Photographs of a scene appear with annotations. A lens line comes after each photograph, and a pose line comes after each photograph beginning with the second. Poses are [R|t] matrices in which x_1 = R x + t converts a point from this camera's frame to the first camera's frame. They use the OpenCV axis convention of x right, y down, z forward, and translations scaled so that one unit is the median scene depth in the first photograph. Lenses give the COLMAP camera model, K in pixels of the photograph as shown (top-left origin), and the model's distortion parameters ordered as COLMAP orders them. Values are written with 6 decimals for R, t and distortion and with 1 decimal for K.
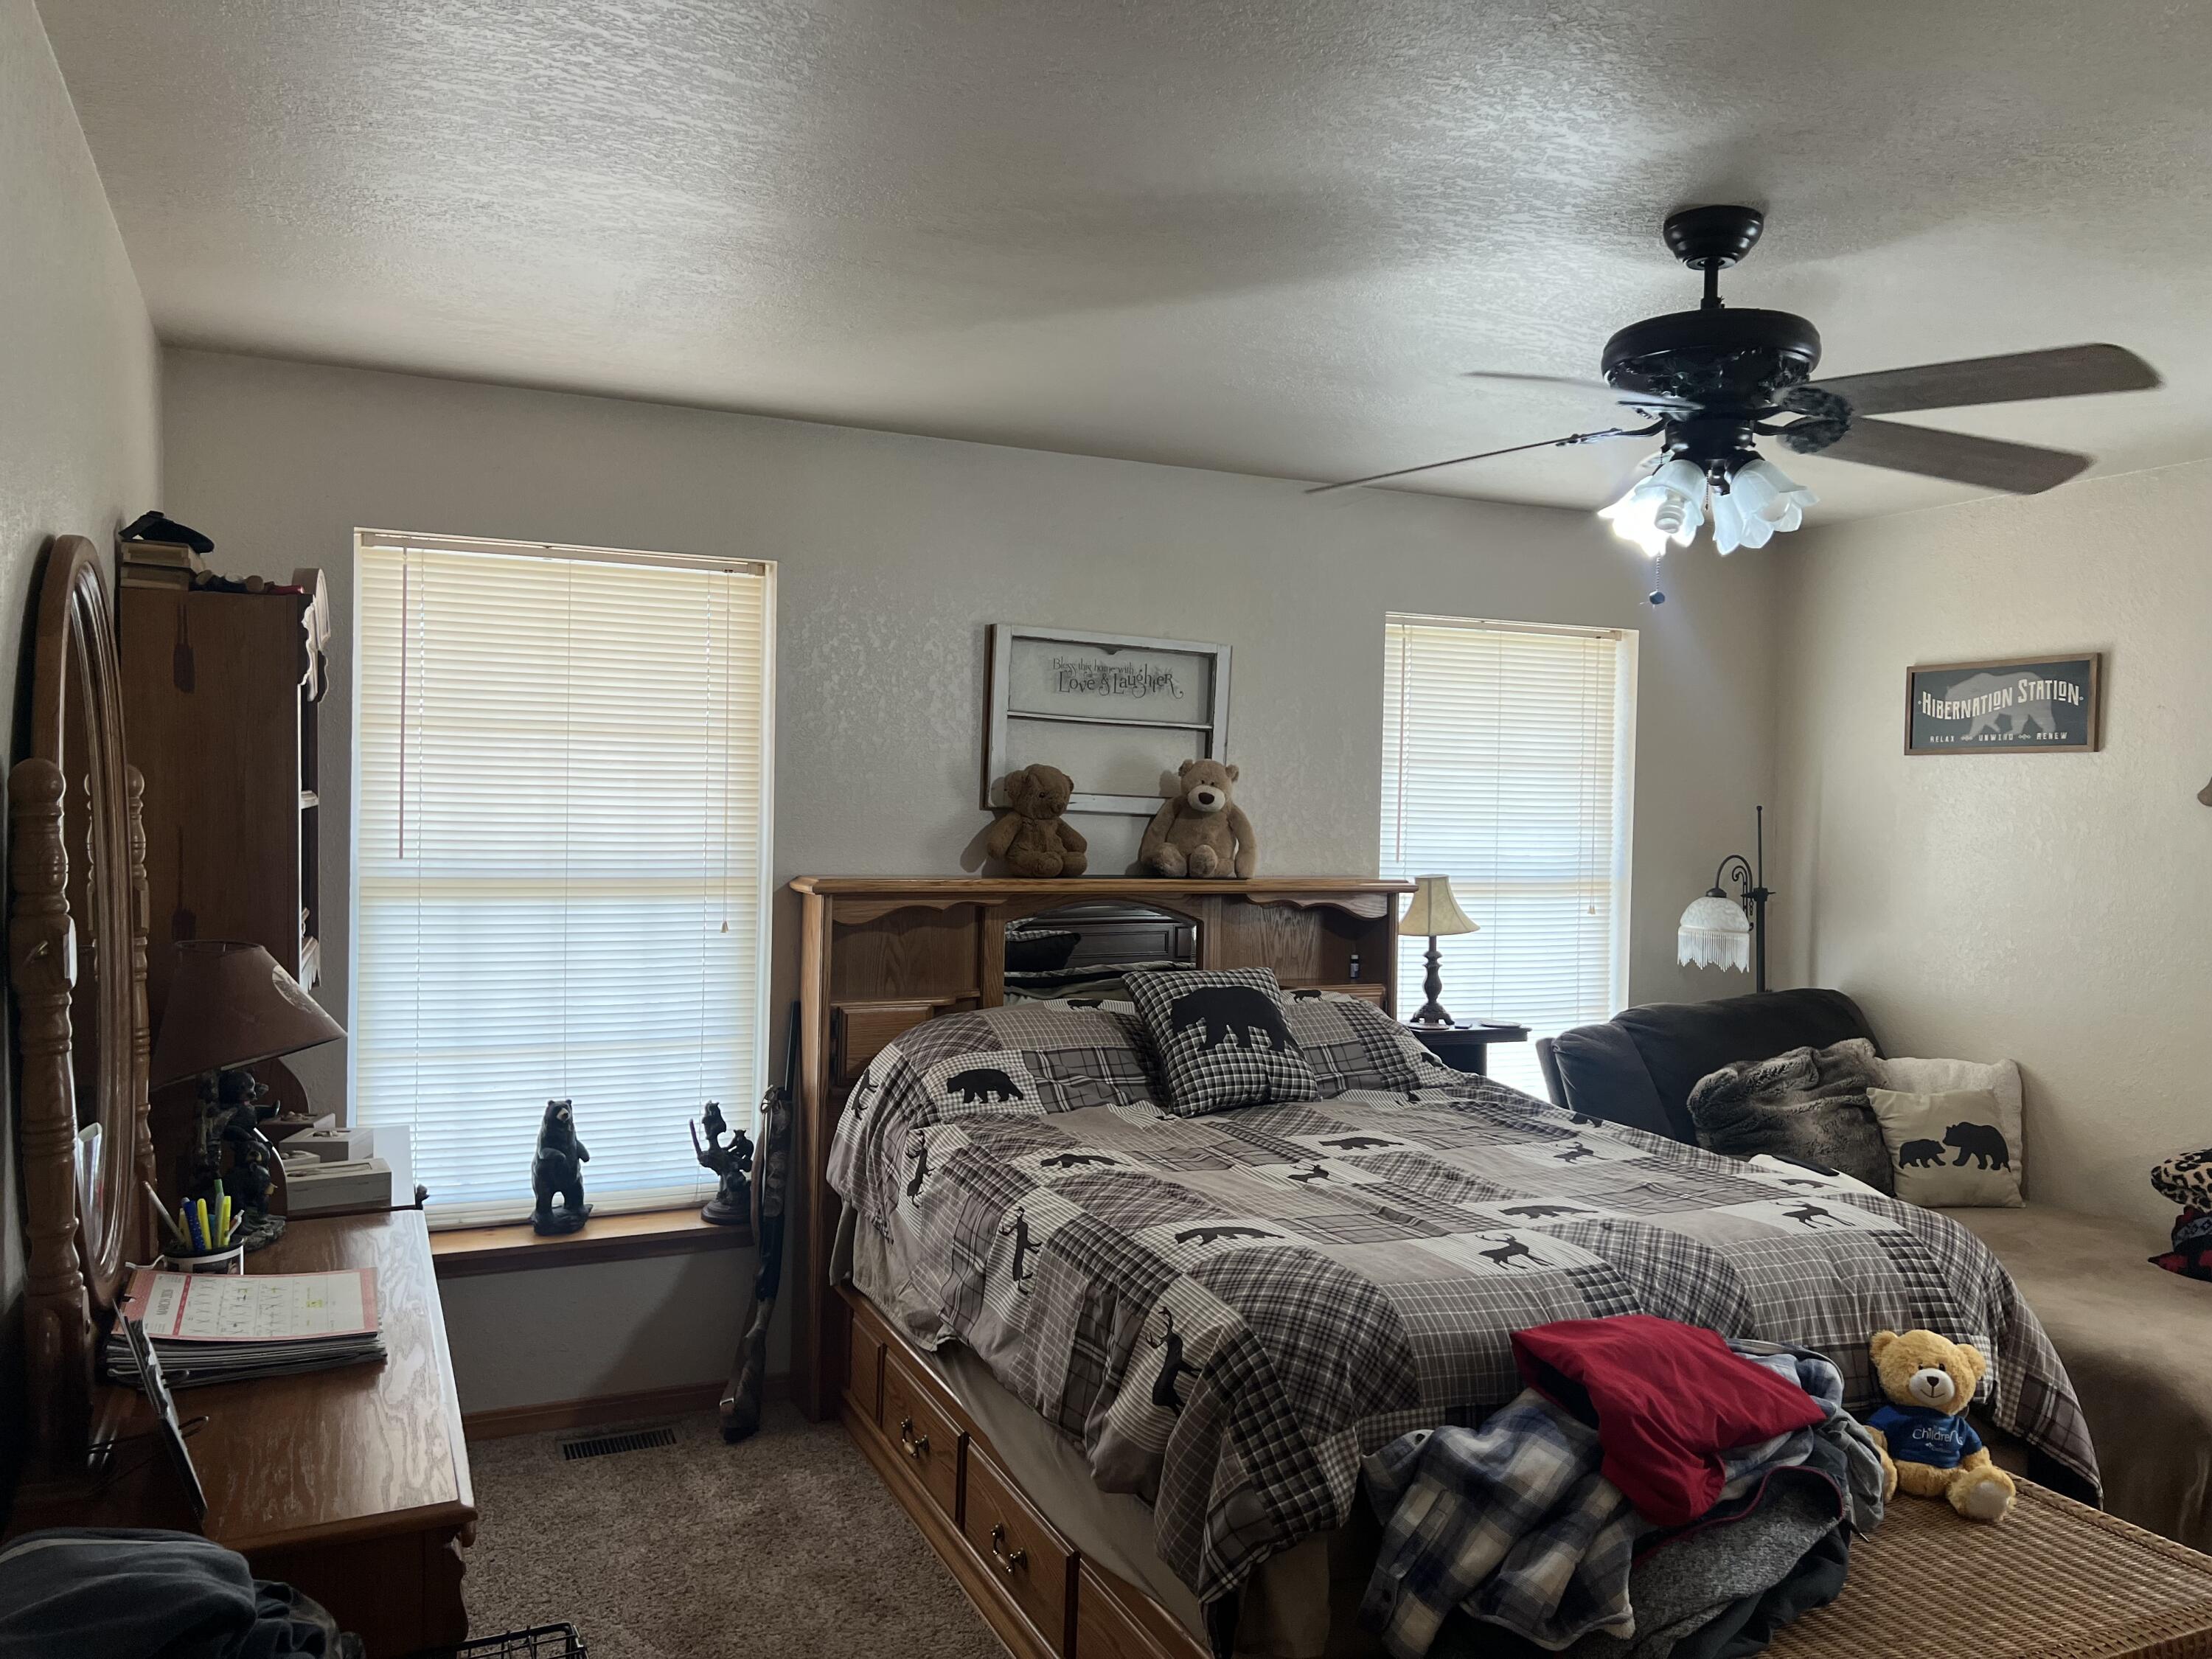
lens RADIAL K [[1661.7, 0, 1034.6], [0, 1661.7, 828.2], [0, 0, 1]] dist [0.045749, -0.051265]
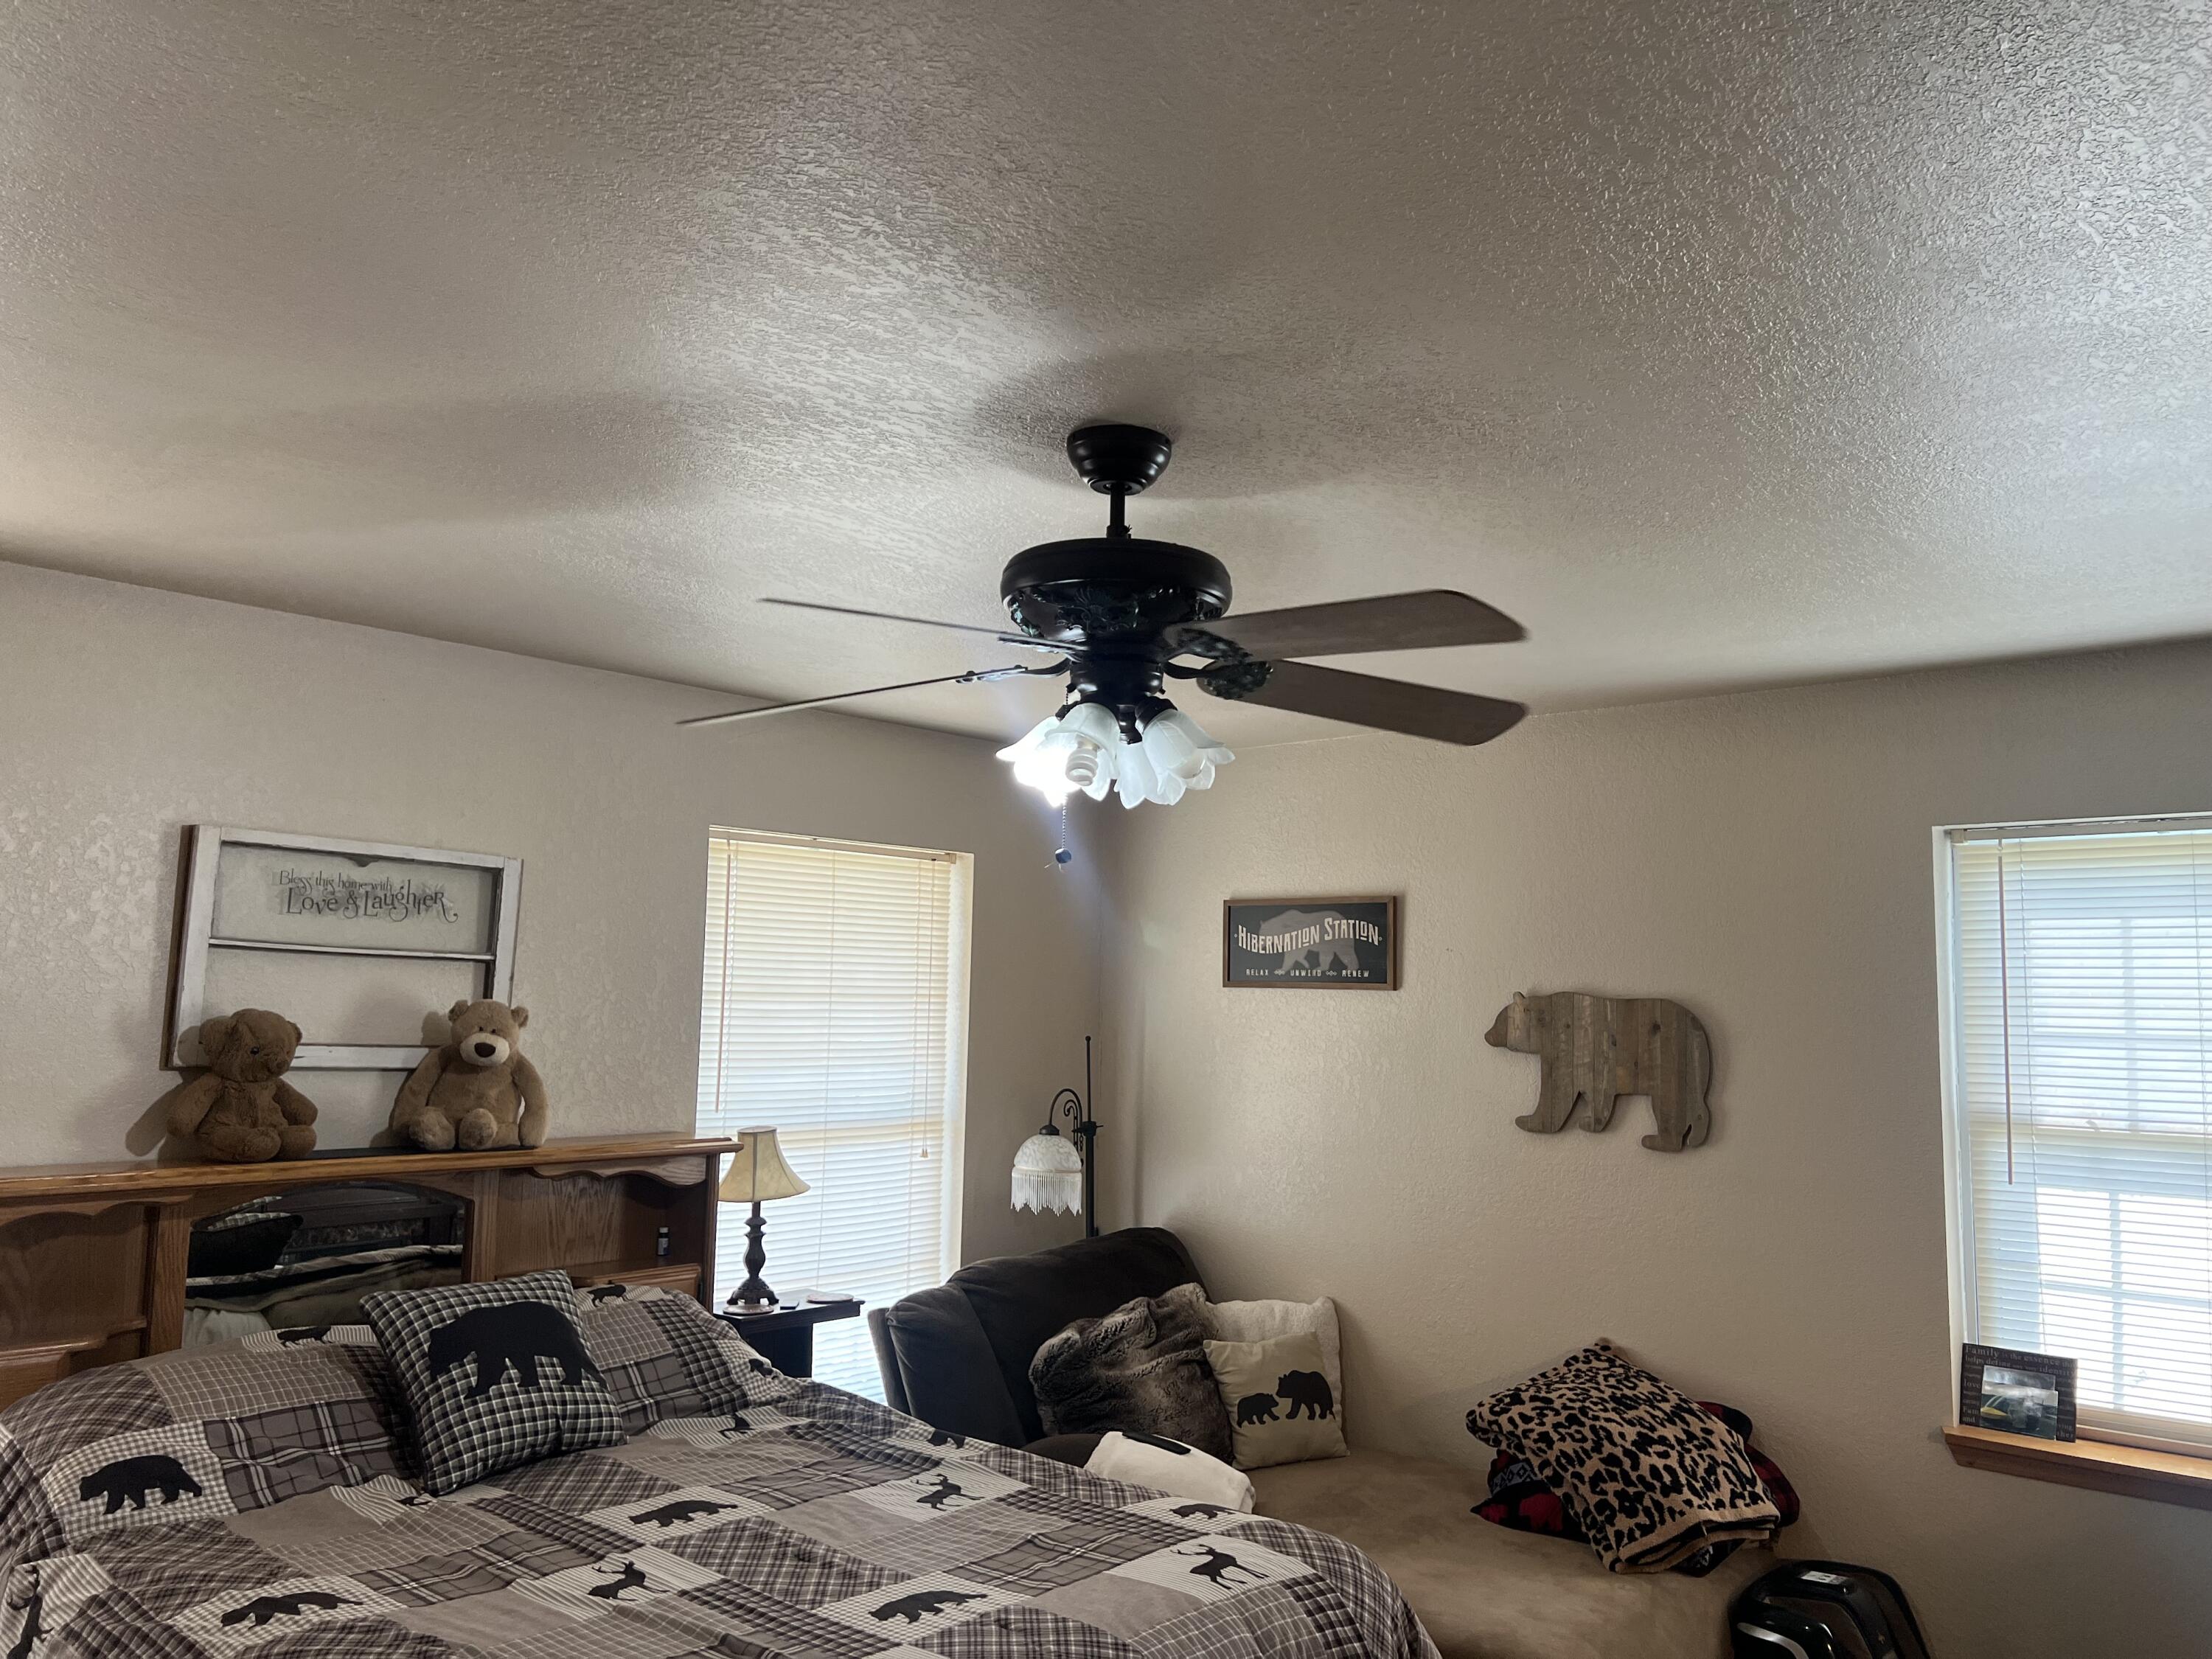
lens RADIAL K [[1685.7, 0, 1103.8], [0, 1685.7, 800.1], [0, 0, 1]] dist [0.061558, -0.071733]
pose [[0.896193, 0.041358, 0.441733, 0.003860], [0.014018, 0.992509, -0.121366, -0.037966], [-0.443443, 0.114960, 0.888900, 0.135722]]
